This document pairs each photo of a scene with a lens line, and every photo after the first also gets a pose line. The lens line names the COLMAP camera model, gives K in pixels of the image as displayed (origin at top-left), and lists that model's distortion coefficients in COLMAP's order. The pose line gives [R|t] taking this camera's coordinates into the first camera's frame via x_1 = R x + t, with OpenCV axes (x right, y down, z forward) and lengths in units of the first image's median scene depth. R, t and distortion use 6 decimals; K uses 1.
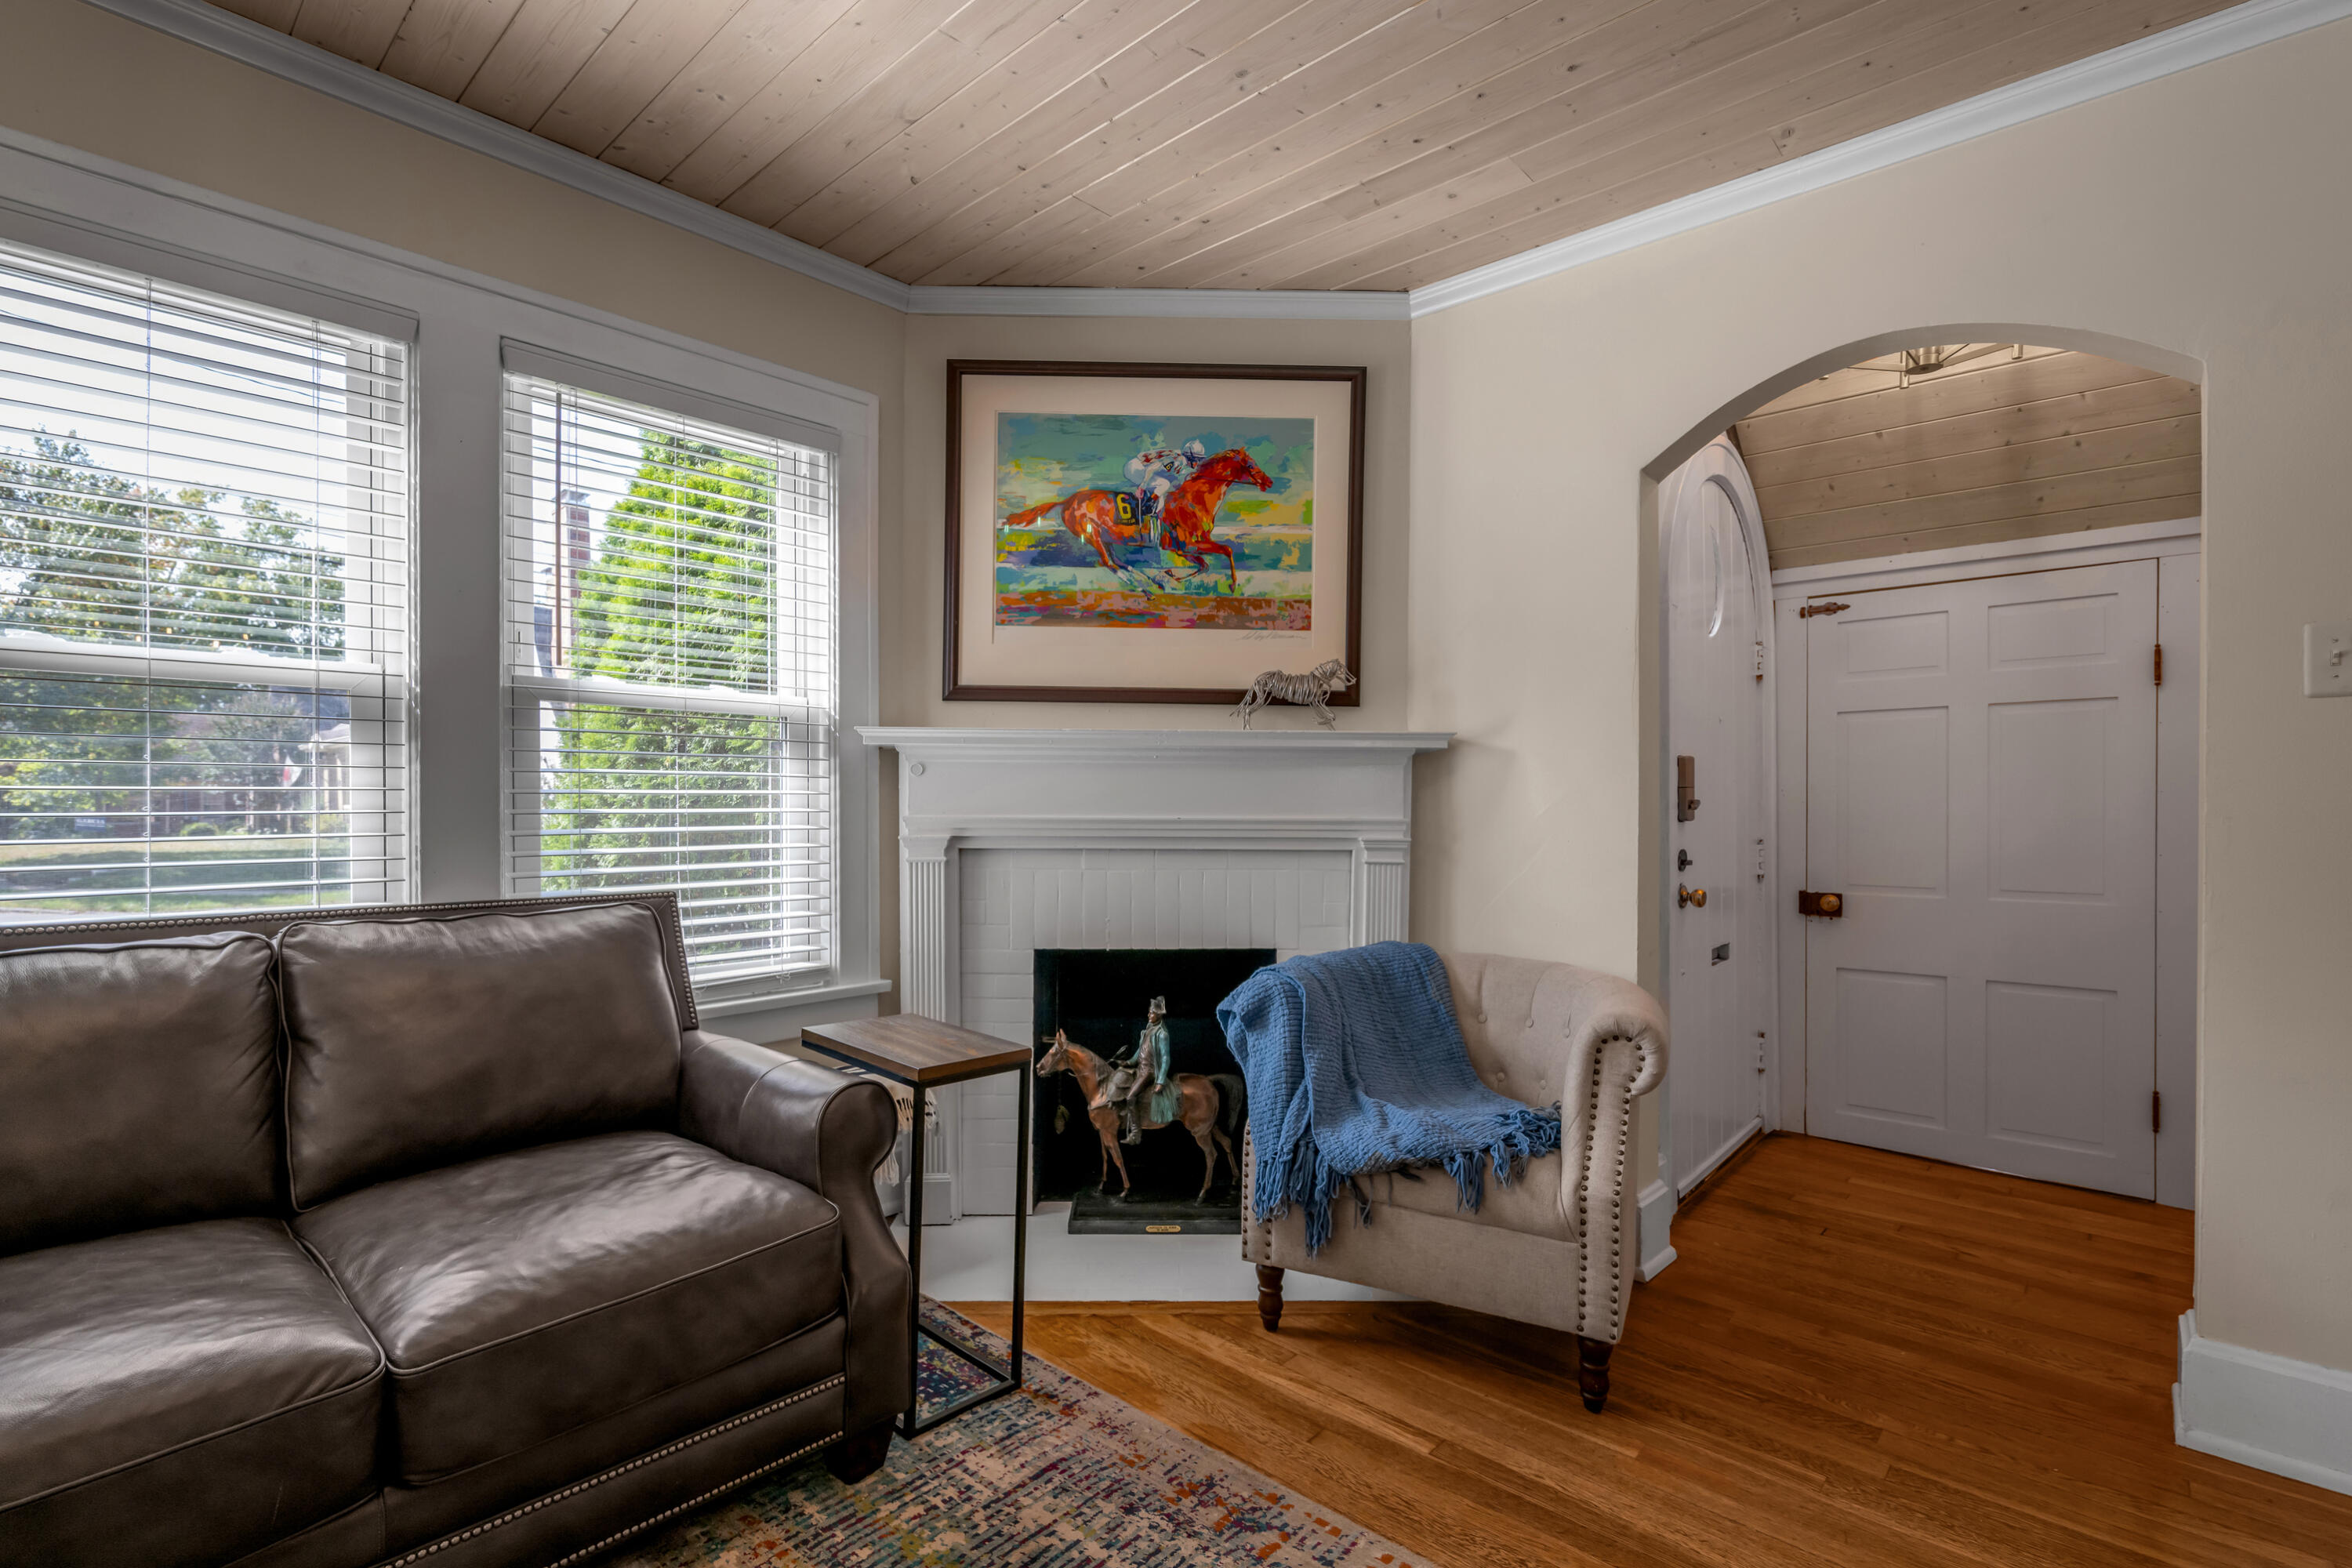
lens RADIAL K [[1079.8, 0, 1177.6], [0, 1079.8, 807.3], [0, 0, 1]] dist [0.000798, 0.000505]
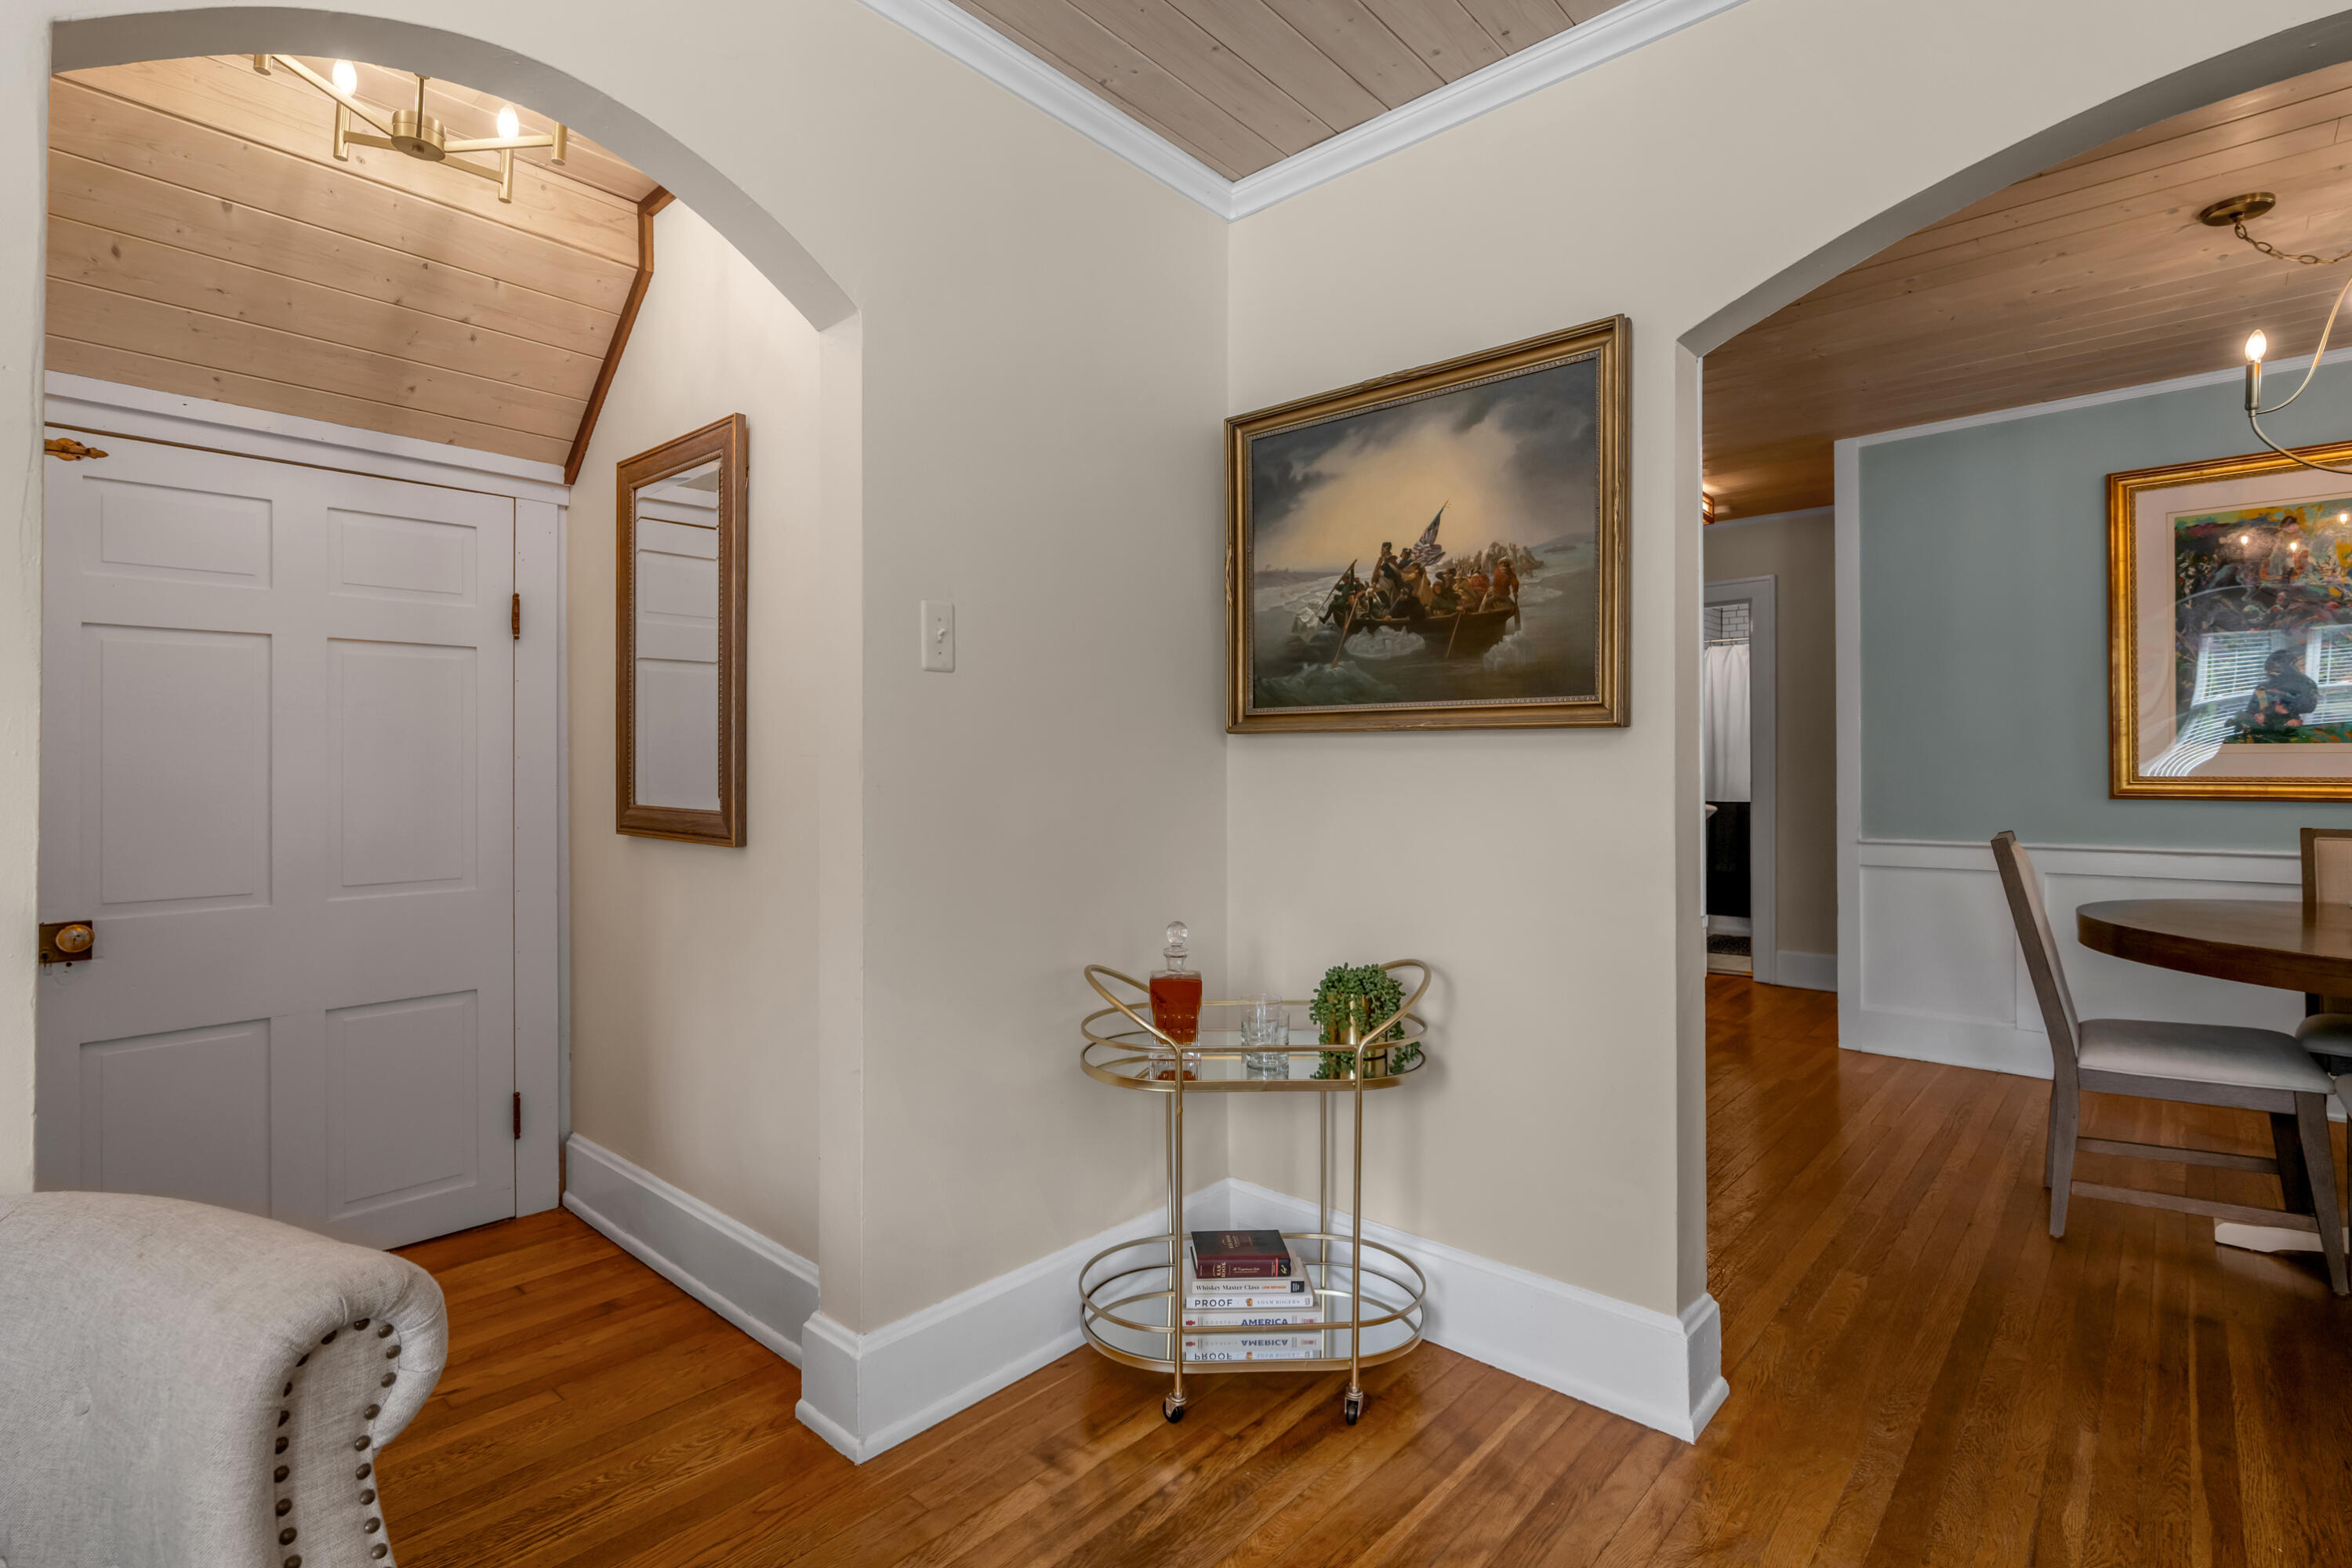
lens RADIAL K [[1117.2, 0, 1171.3], [0, 1117.2, 758.8], [0, 0, 1]] dist [-0.002665, -0.000529]
pose [[-0.003497, 0.004456, 0.999984, -0.023526], [0.005794, 0.999973, -0.004436, -0.006412], [-0.999977, 0.005779, -0.003523, 0.492976]]
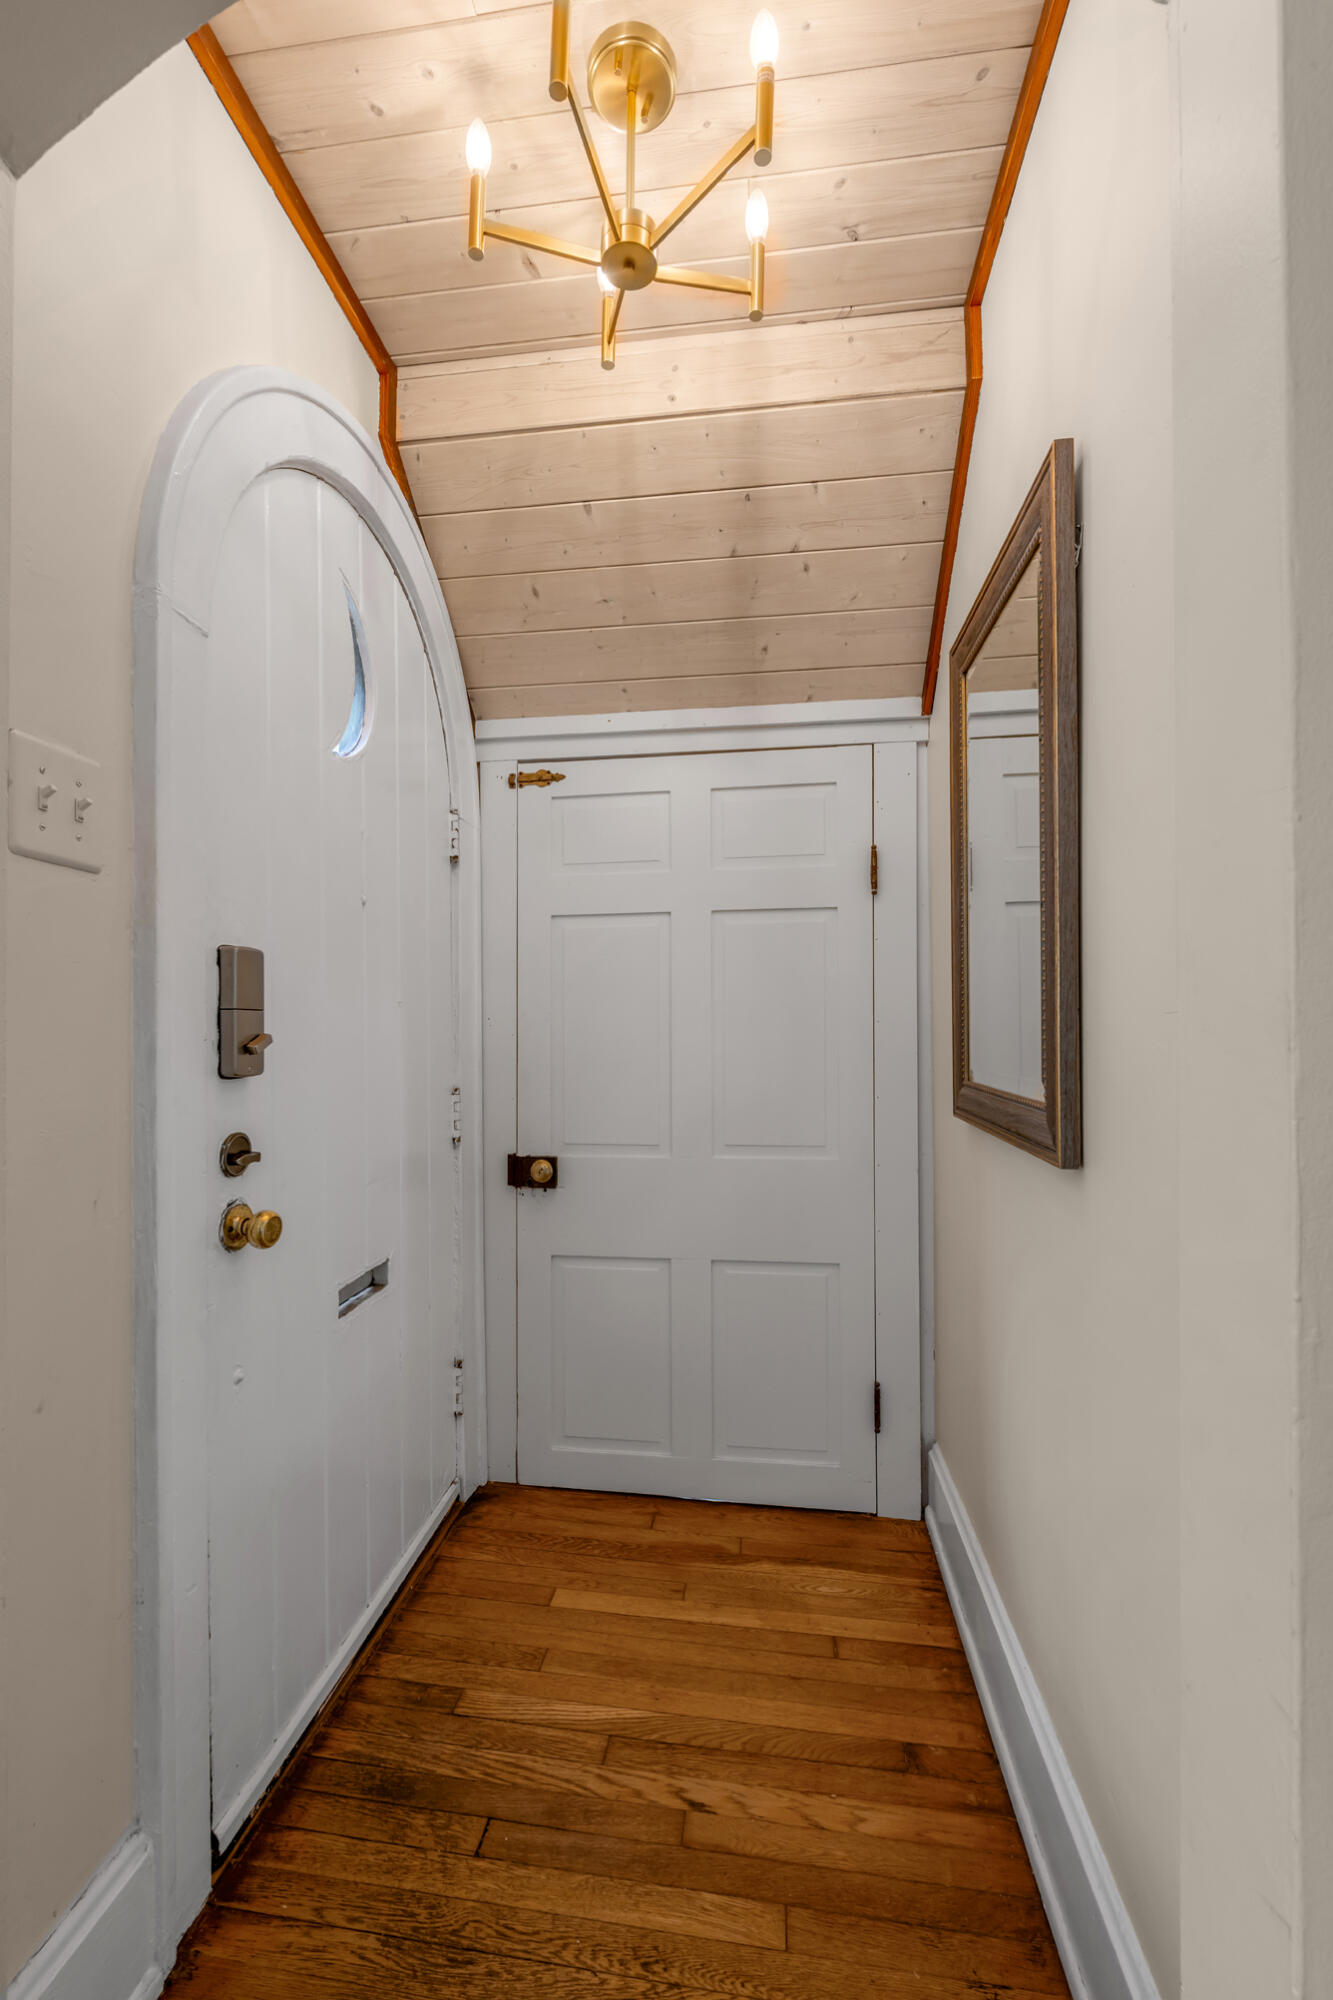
lens RADIAL K [[823.9, 0, 662.3], [0, 823.9, 1025.3], [0, 0, 1]] dist [-0.008681, 0.000488]
pose [[0.824191, 0.001995, 0.566309, 0.441525], [0.005034, 0.999928, -0.010848, -0.005946], [-0.566290, 0.011792, 0.824122, 0.611099]]
